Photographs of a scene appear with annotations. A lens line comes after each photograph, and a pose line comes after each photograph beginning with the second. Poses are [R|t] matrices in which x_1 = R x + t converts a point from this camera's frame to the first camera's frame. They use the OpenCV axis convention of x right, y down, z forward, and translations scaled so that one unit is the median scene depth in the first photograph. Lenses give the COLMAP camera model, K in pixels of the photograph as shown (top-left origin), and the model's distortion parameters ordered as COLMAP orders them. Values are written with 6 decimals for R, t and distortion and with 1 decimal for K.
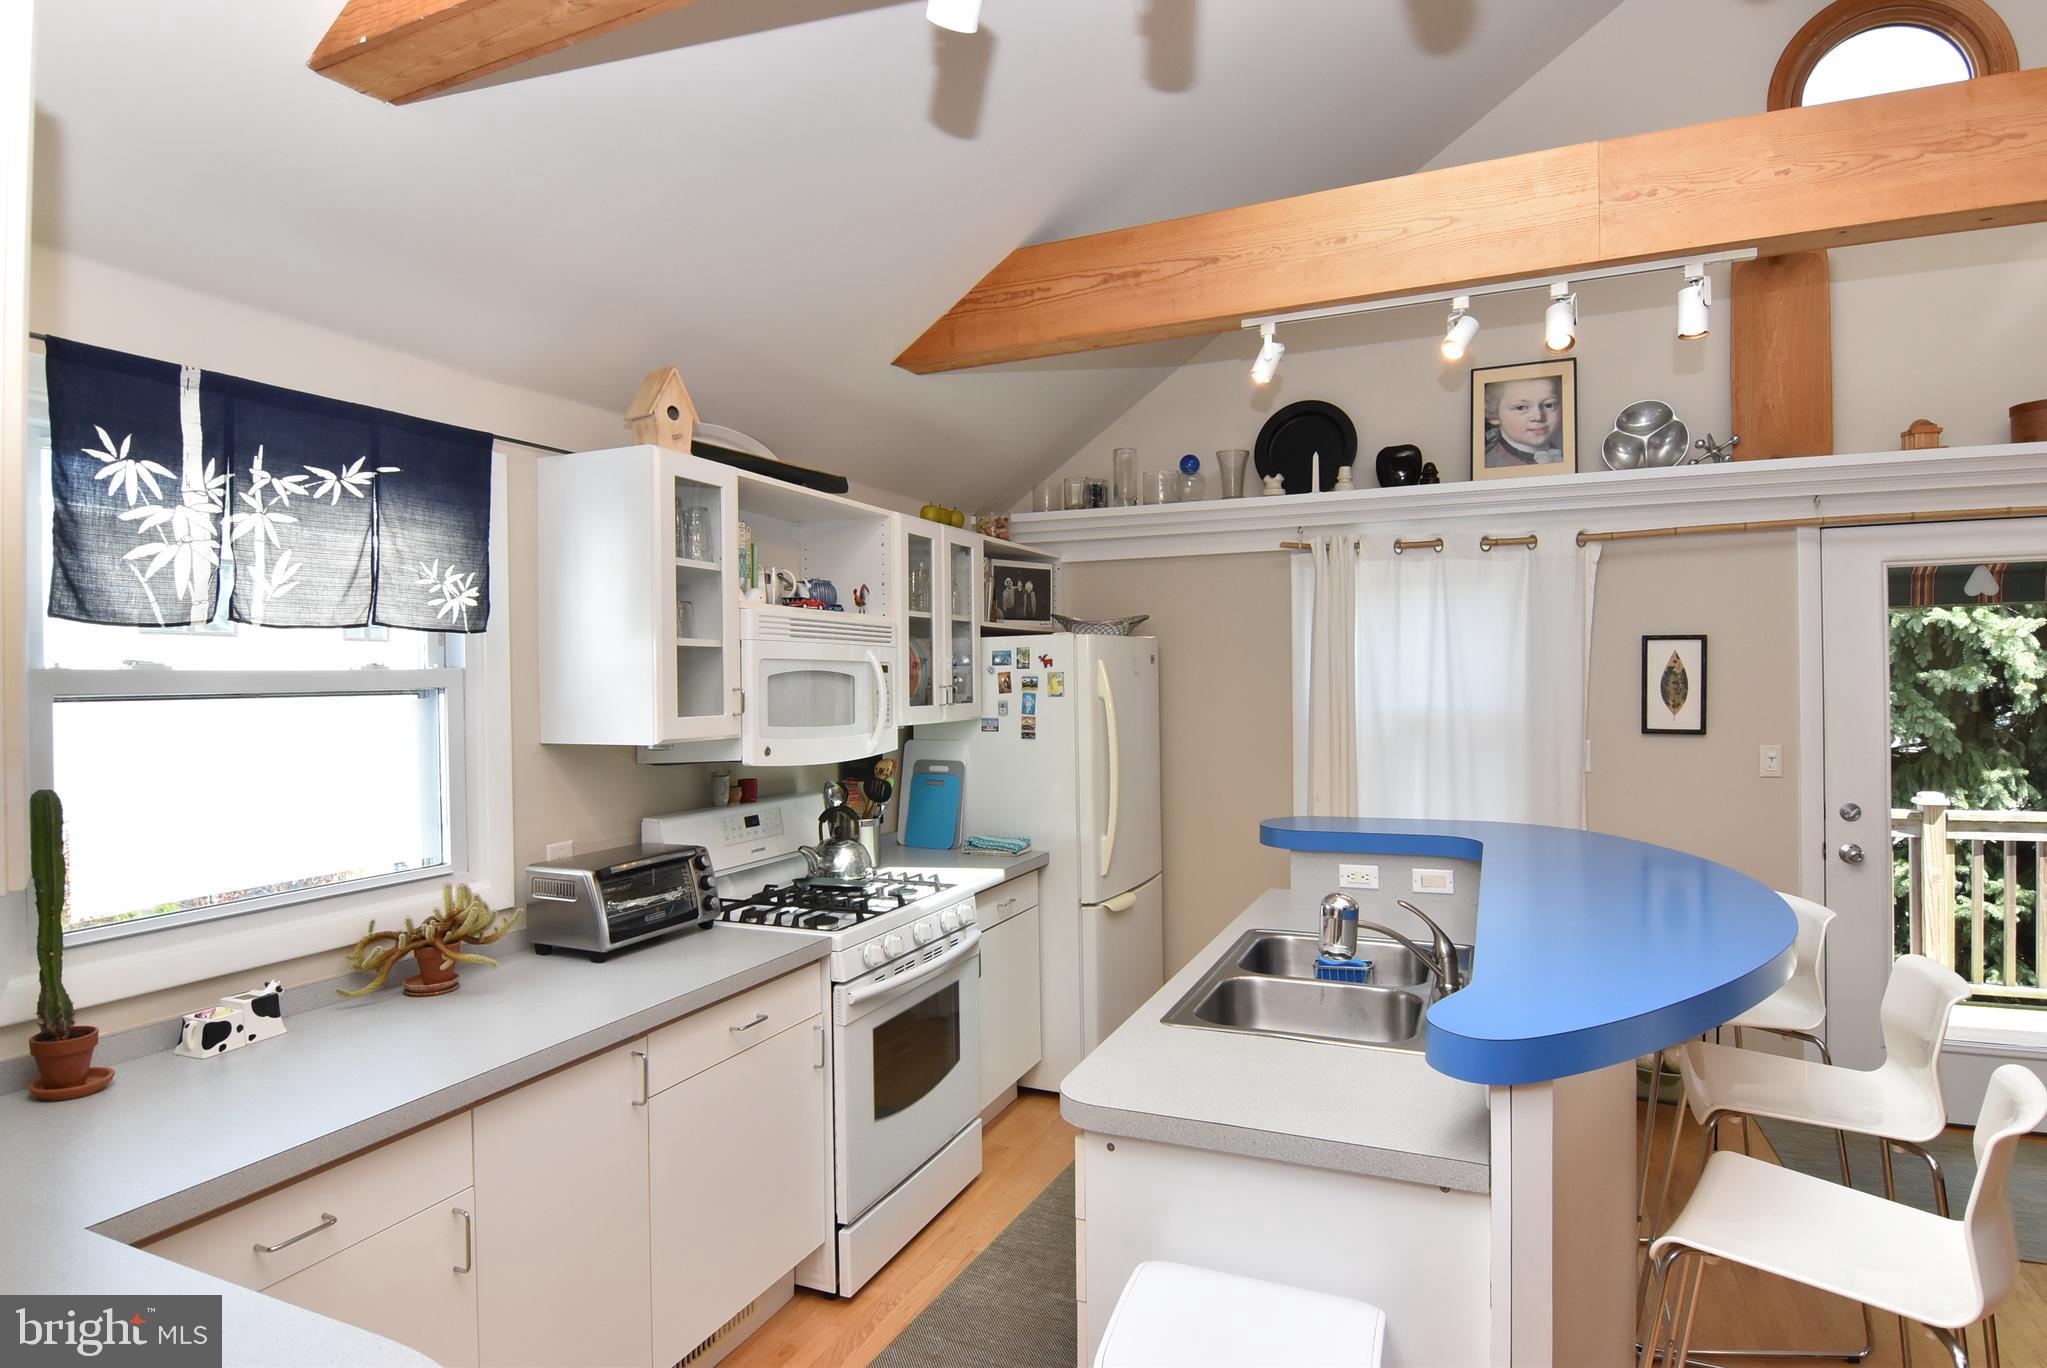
lens RADIAL K [[1088.0, 0, 1029.0], [0, 1088.0, 684.9], [0, 0, 1]] dist [0.002962, -0.017796]
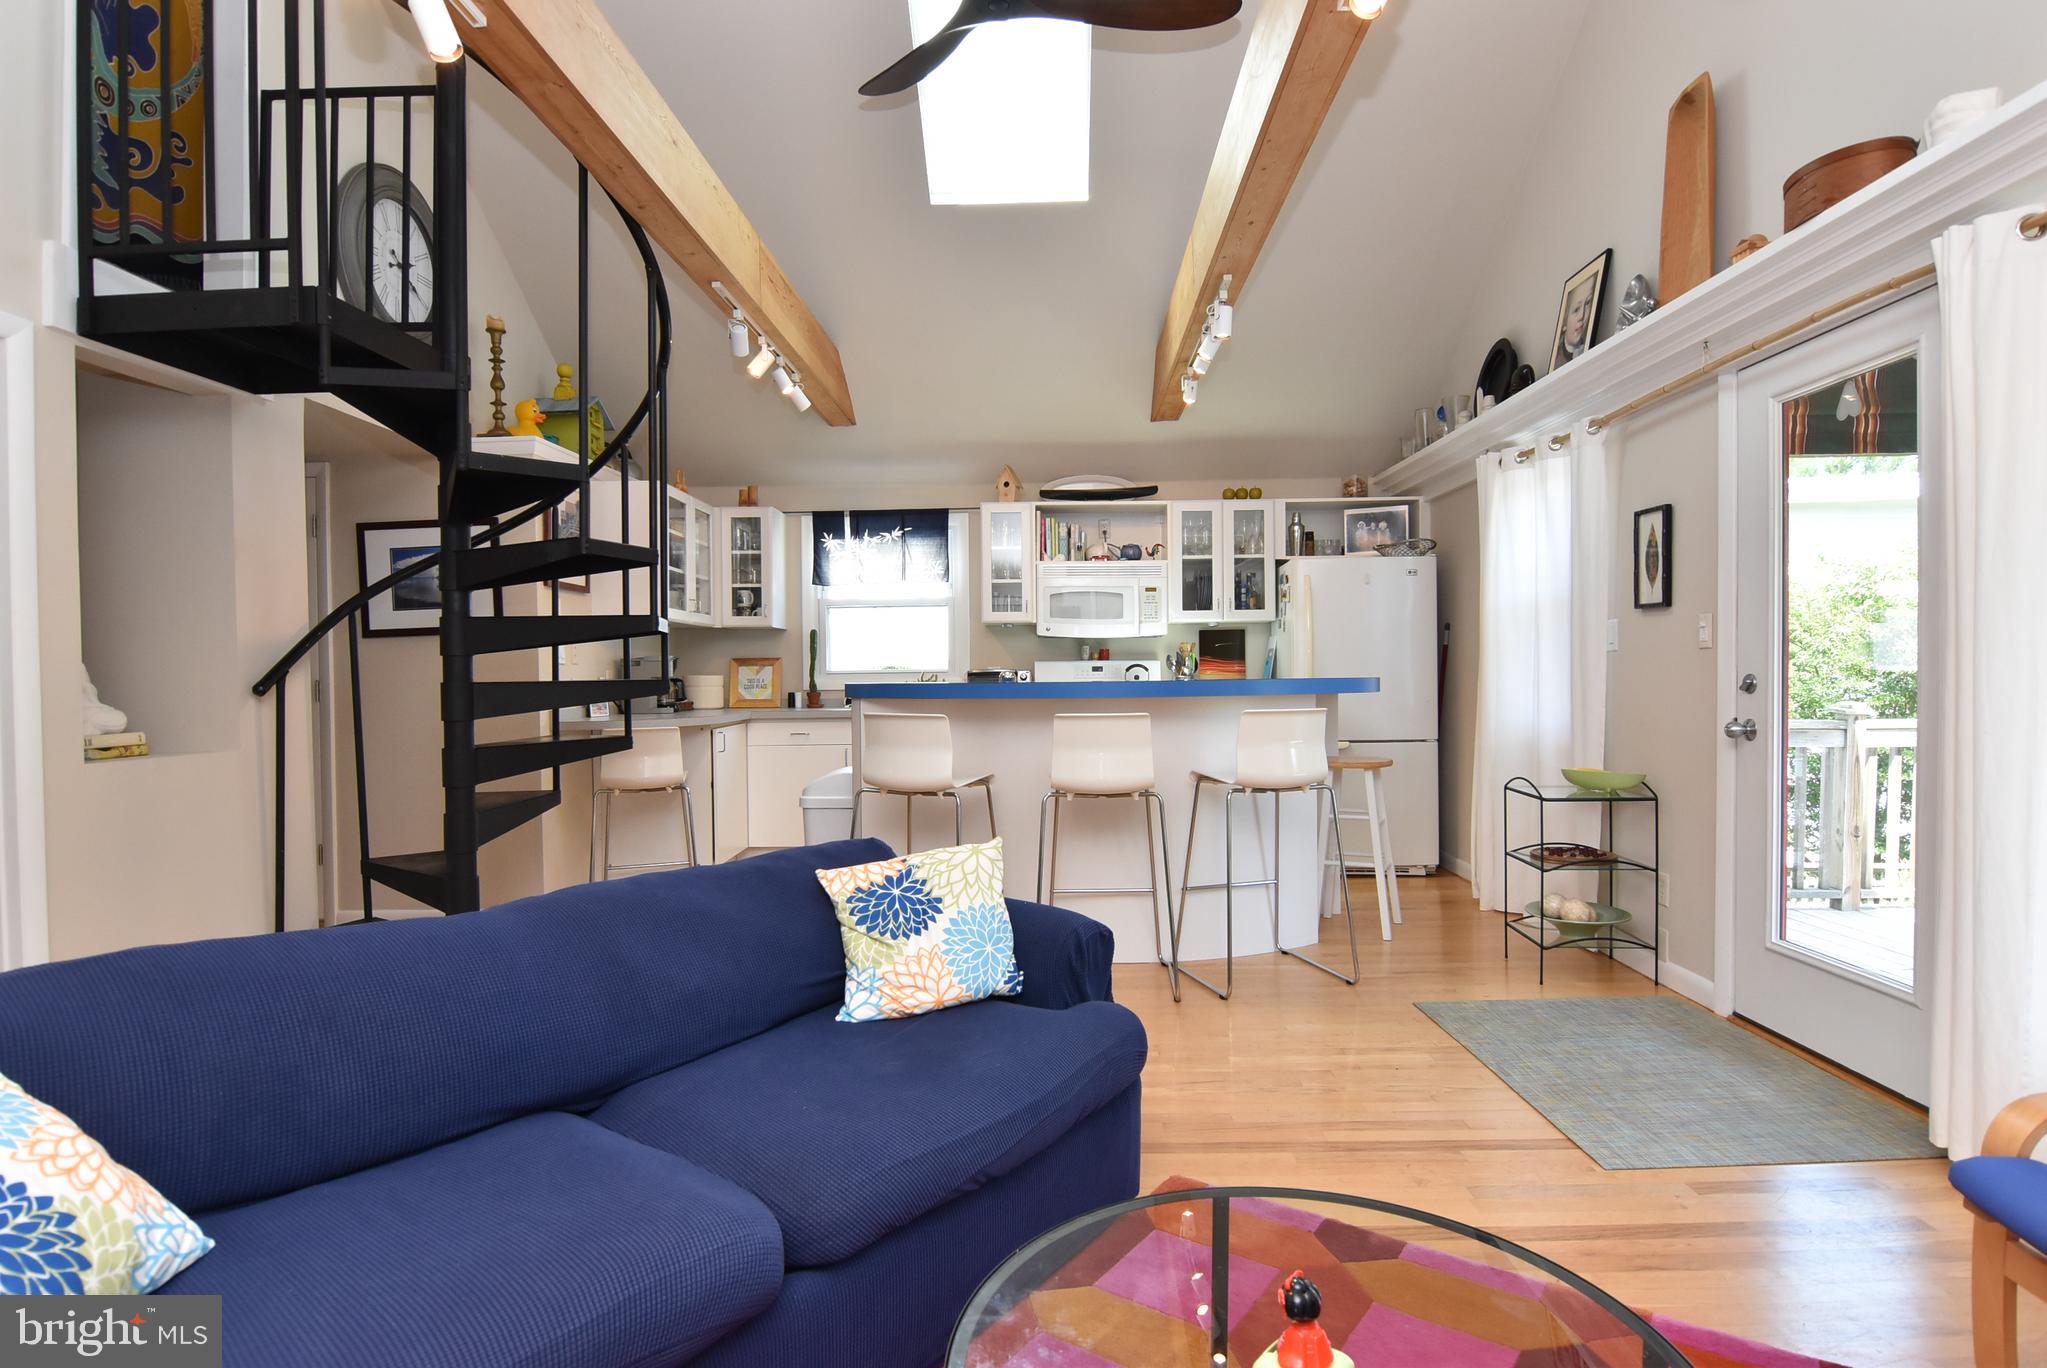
lens RADIAL K [[1088.0, 0, 1029.0], [0, 1088.0, 684.9], [0, 0, 1]] dist [0.002962, -0.017796]
pose [[0.378817, 0.017656, -0.925303, 1.511581], [-0.000040, 0.999818, 0.019061, 0.112621], [0.925472, -0.007183, 0.378749, 0.116874]]
